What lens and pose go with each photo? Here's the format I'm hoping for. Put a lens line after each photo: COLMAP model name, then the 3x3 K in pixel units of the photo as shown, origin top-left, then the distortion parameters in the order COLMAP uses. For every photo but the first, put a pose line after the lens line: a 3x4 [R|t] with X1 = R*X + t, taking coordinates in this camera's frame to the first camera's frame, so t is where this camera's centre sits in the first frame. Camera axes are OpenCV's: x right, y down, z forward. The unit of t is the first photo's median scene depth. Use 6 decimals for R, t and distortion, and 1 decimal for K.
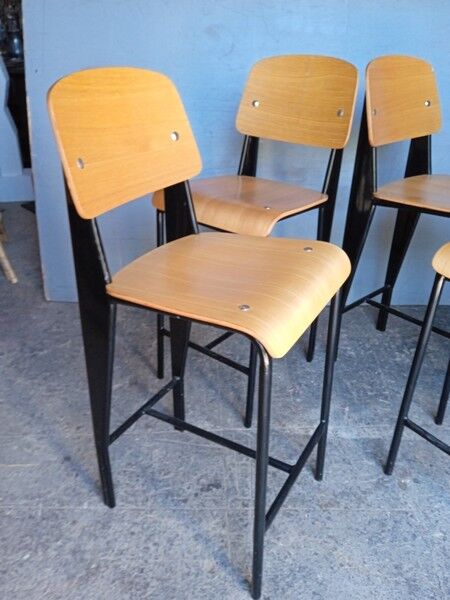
lens RADIAL K [[503.5, 0, 226.5], [0, 503.5, 300.0], [0, 0, 1]] dist [0.102986, -0.201539]
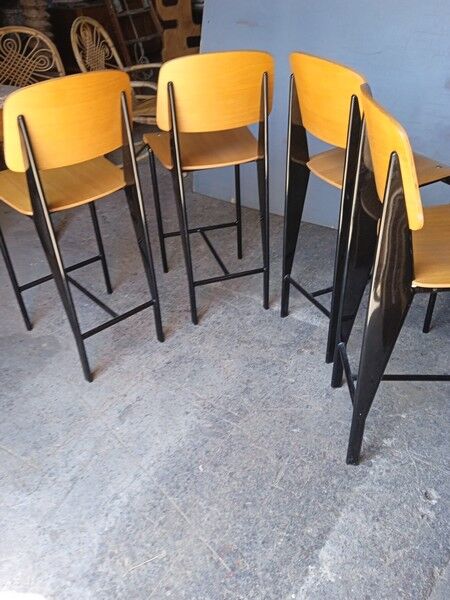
lens RADIAL K [[488.6, 0, 227.1], [0, 488.6, 305.5], [0, 0, 1]] dist [0.097358, -0.215746]
pose [[0.832281, 0.298484, -0.467136, 0.796407], [-0.226583, 0.952229, 0.204746, 0.005684], [0.505934, -0.064561, 0.860153, -0.282894]]
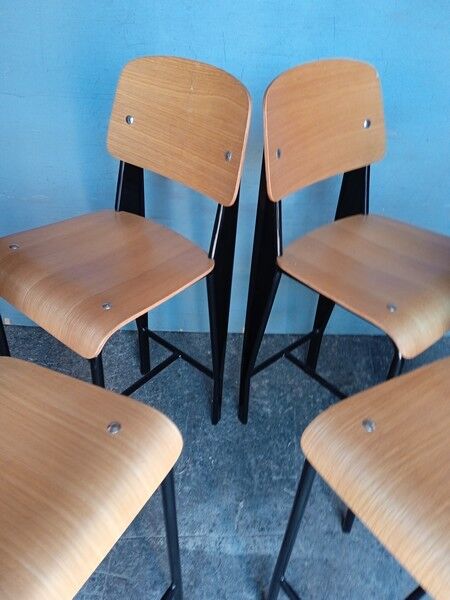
lens RADIAL K [[492.3, 0, 225.1], [0, 492.3, 300.2], [0, 0, 1]] dist [0.109020, -0.187848]
pose [[0.999494, 0.031778, 0.001066, 0.243119], [-0.031516, 0.985686, 0.165619, -0.306358], [0.004212, -0.165569, 0.986189, 0.303689]]
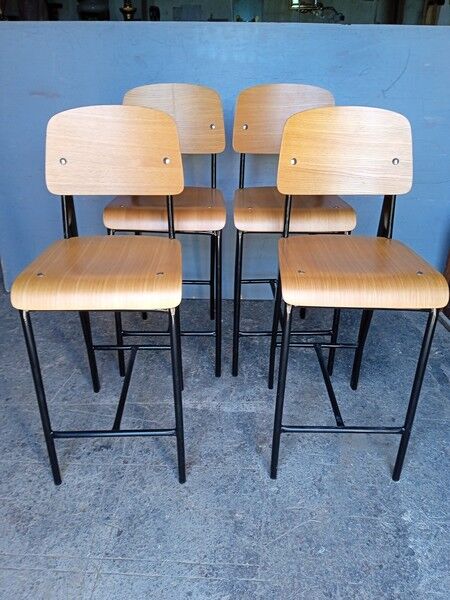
lens RADIAL K [[492.3, 0, 225.1], [0, 492.3, 300.2], [0, 0, 1]] dist [0.109020, -0.187848]
pose [[0.999232, 0.014209, -0.036508, 0.309952], [-0.013246, 0.999561, 0.026487, -0.027671], [0.036869, -0.025983, 0.998982, -0.192101]]
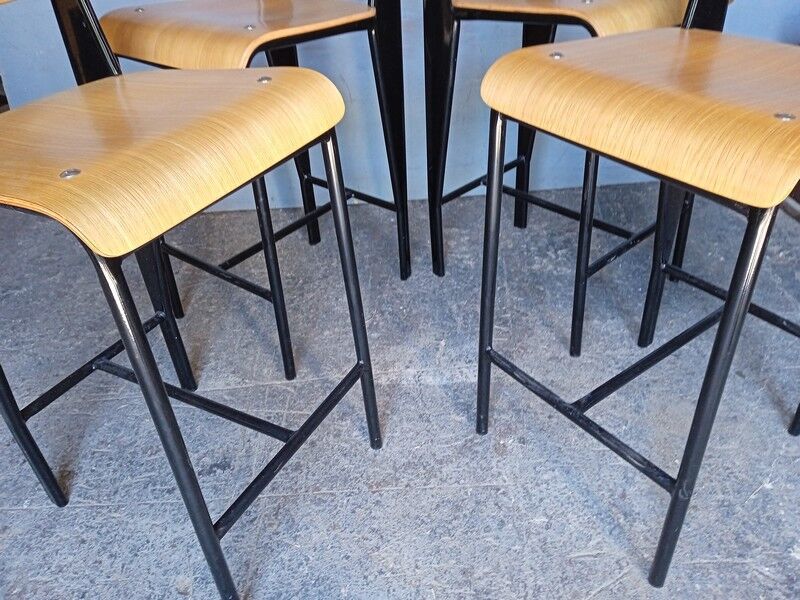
lens RADIAL K [[663.2, 0, 398.1], [0, 663.2, 300.7], [0, 0, 1]] dist [0.113682, -0.198905]
pose [[0.996945, -0.065915, -0.041894, 0.267149], [0.070647, 0.989775, 0.123909, 0.054927], [0.033298, -0.126491, 0.991409, 0.154395]]
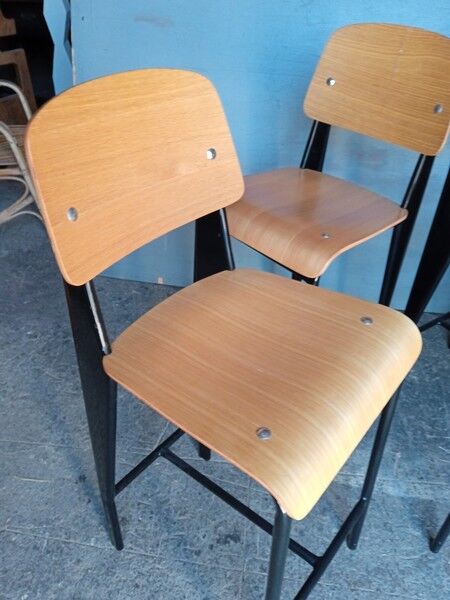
lens RADIAL K [[503.5, 0, 226.5], [0, 503.5, 300.0], [0, 0, 1]] dist [0.102986, -0.201539]
pose [[0.987278, 0.100466, -0.123245, 0.034434], [-0.082181, 0.985955, 0.145395, -0.181666], [0.136121, -0.133417, 0.981667, 0.172615]]
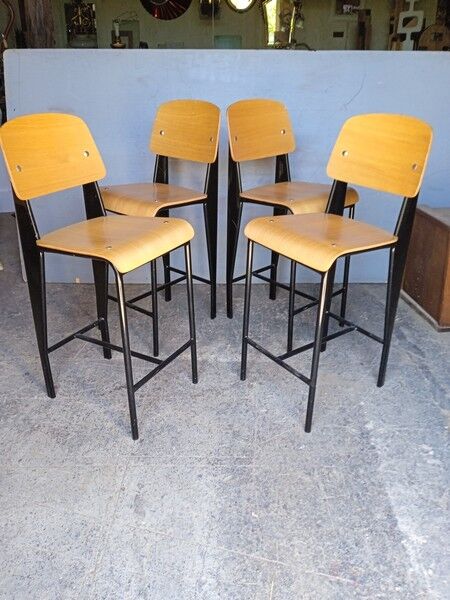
lens RADIAL K [[488.6, 0, 227.1], [0, 488.6, 305.5], [0, 0, 1]] dist [0.097358, -0.215746]
pose [[0.999967, -0.008117, -0.000131, 0.285491], [0.008112, 0.999665, -0.024572, 0.165498], [0.000331, 0.024570, 0.999698, -0.457829]]
